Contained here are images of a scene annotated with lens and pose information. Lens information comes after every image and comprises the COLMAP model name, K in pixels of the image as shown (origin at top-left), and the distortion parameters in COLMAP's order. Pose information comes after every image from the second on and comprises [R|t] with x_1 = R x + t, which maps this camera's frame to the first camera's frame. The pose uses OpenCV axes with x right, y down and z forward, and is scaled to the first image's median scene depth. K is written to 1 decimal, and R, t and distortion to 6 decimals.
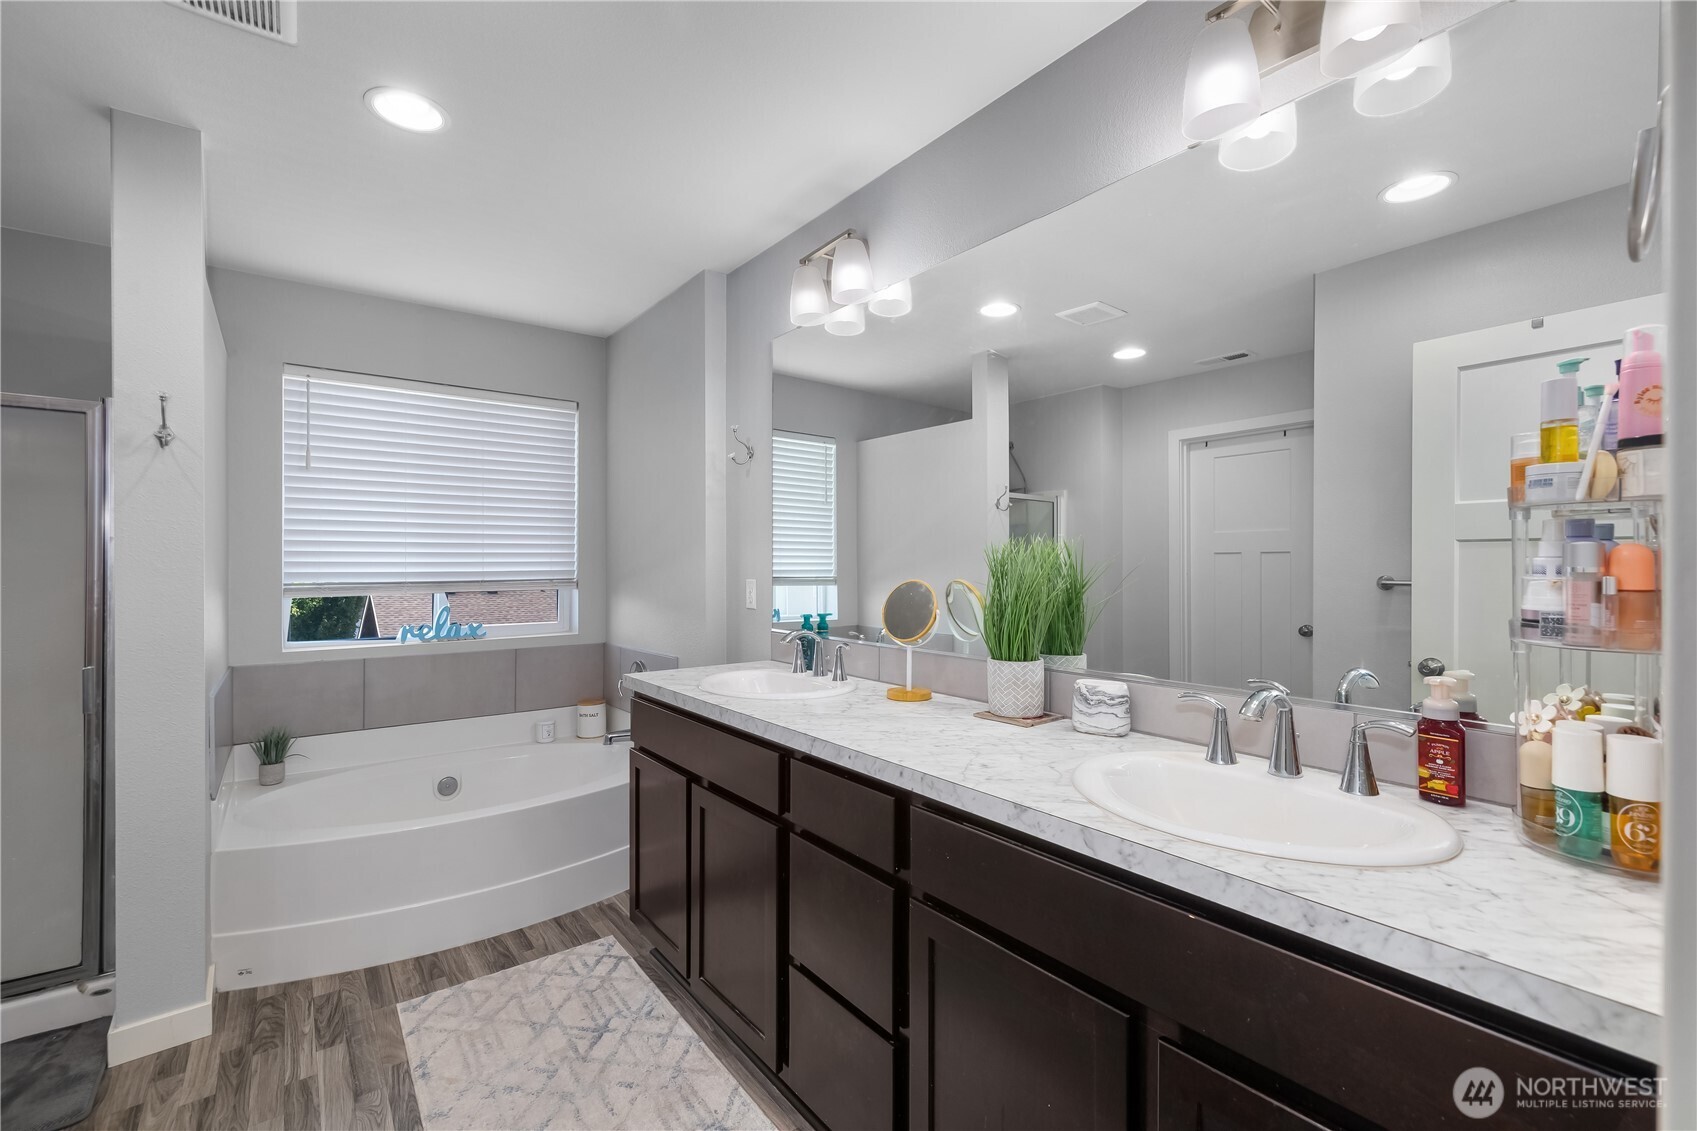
lens RADIAL K [[724.7, 0, 854.2], [0, 724.7, 564.6], [0, 0, 1]] dist [0.000197, 0.000565]
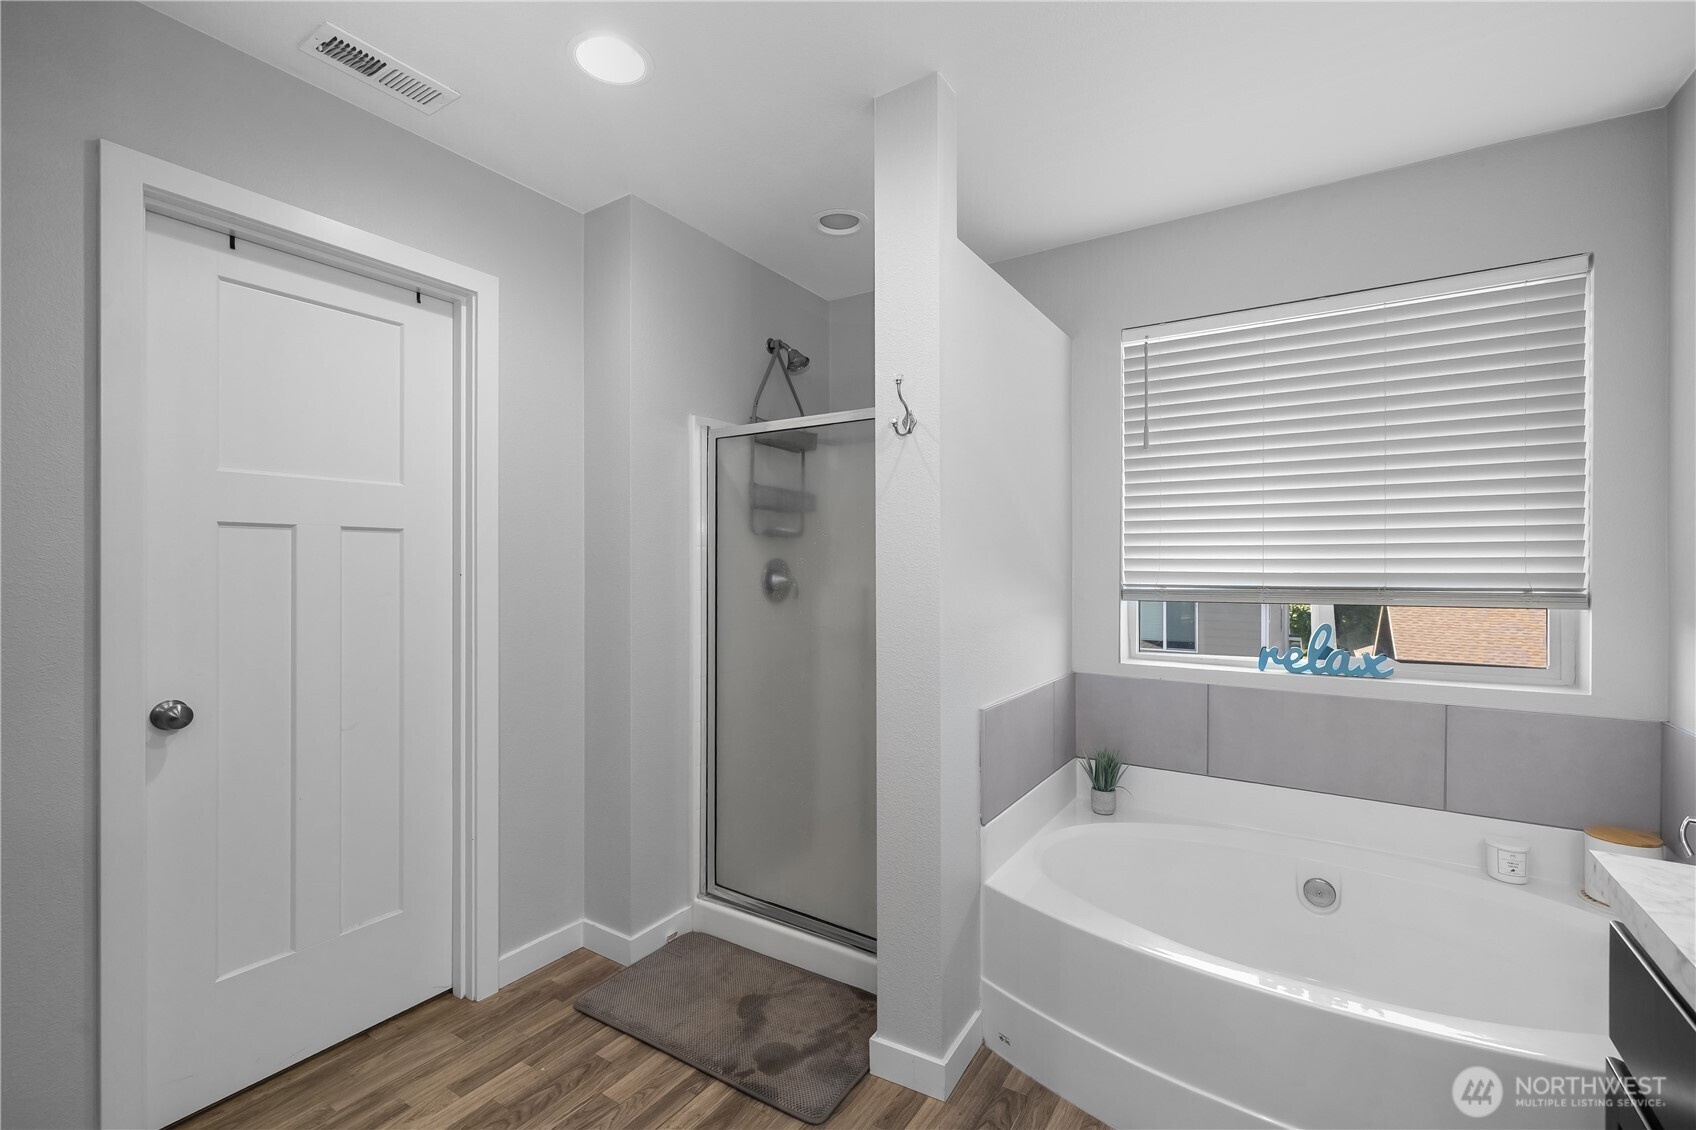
lens RADIAL K [[724.2, 0, 853.7], [0, 724.2, 564.1], [0, 0, 1]] dist [0.000197, 0.000565]
pose [[0.311243, 0.001854, -0.950328, -0.062777], [-0.000088, 0.999998, 0.001922, 0.000053], [0.950330, -0.000514, 0.311243, 0.418222]]
